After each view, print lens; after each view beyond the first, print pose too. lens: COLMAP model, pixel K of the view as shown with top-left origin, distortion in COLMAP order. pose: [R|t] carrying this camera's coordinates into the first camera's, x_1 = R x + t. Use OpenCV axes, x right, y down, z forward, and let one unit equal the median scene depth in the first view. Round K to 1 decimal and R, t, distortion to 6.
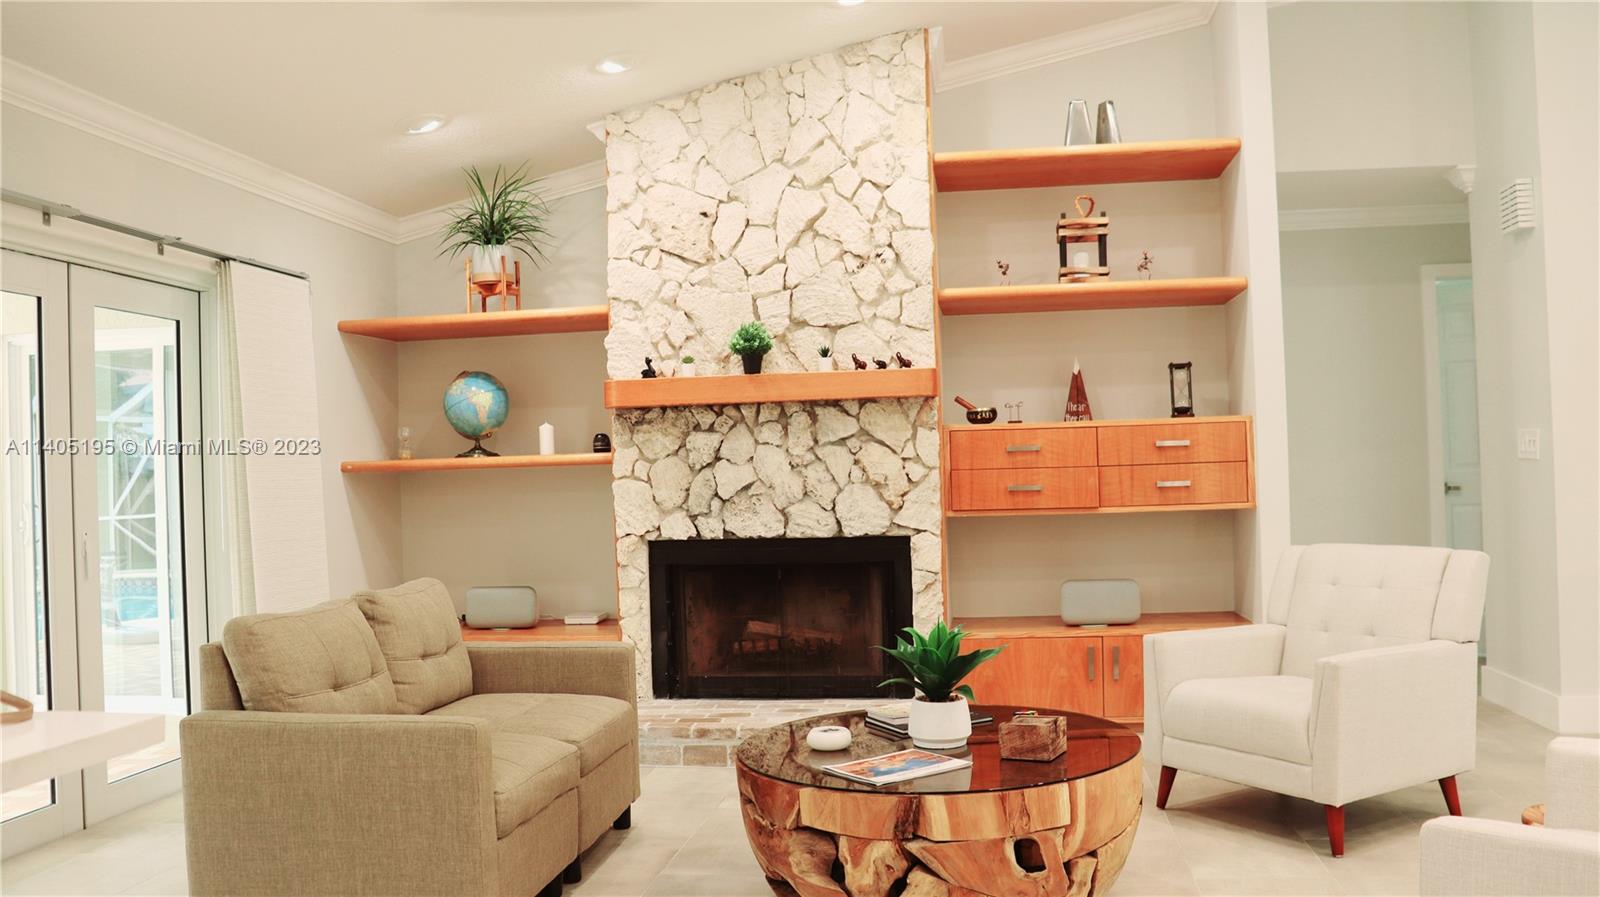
lens RADIAL K [[1318.9, 0, 803.5], [0, 1318.9, 442.6], [0, 0, 1]] dist [-0.168993, 0.170958]
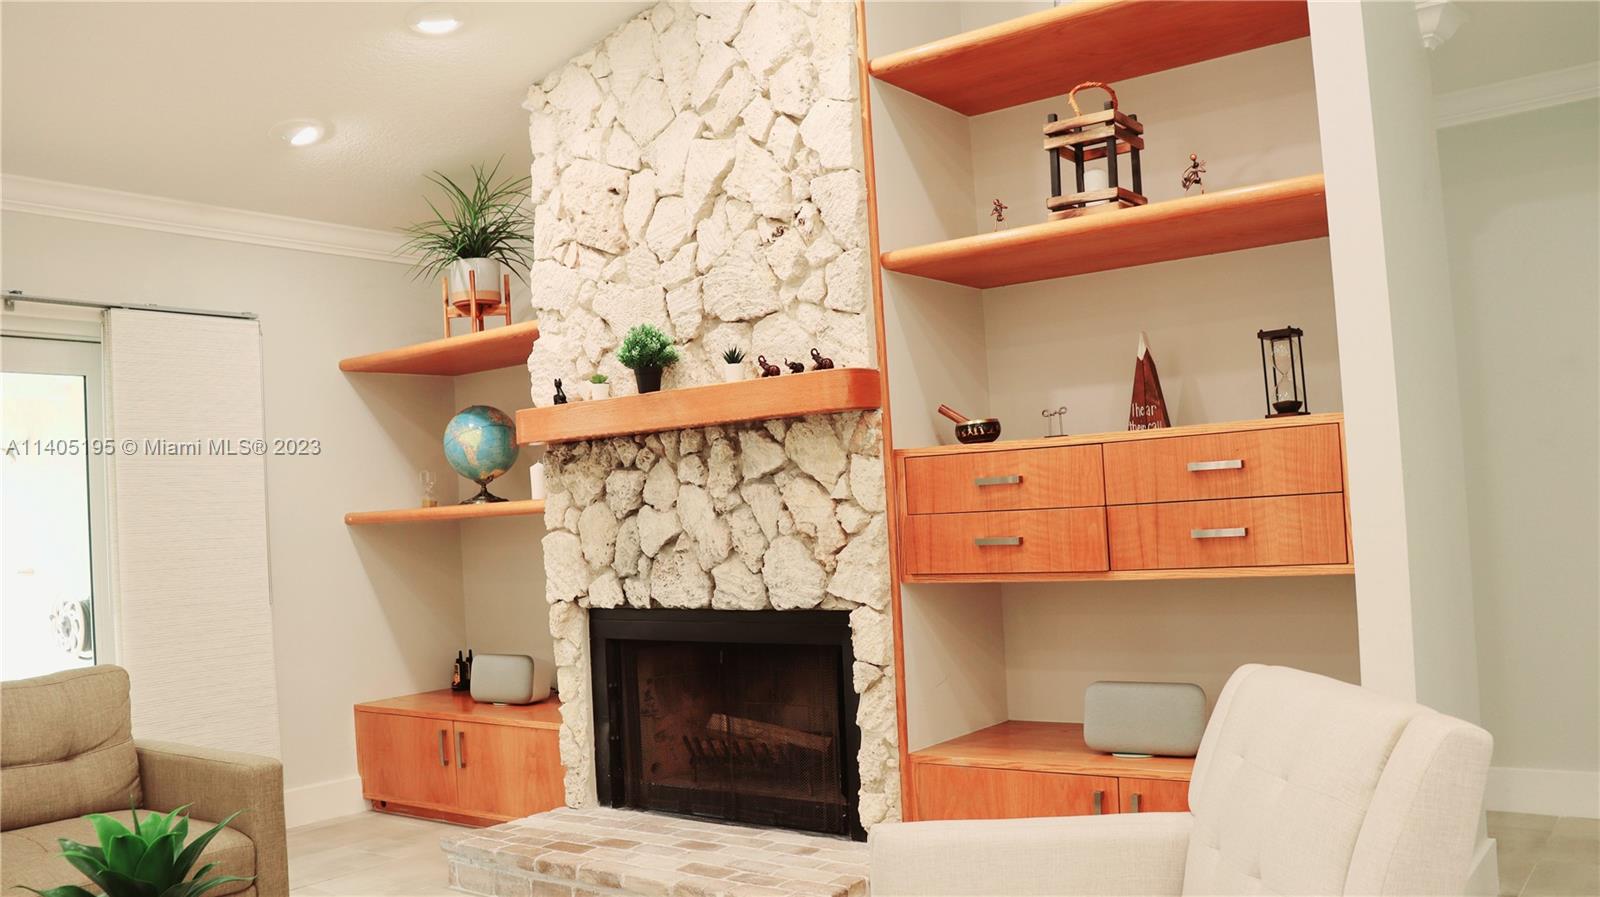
lens RADIAL K [[1318.9, 0, 803.5], [0, 1318.9, 442.6], [0, 0, 1]] dist [-0.168993, 0.170958]
pose [[0.876773, -0.042853, -0.478992, 0.391727], [0.038848, 0.999078, -0.018273, -0.006153], [0.479333, -0.002587, 0.877629, 0.374118]]
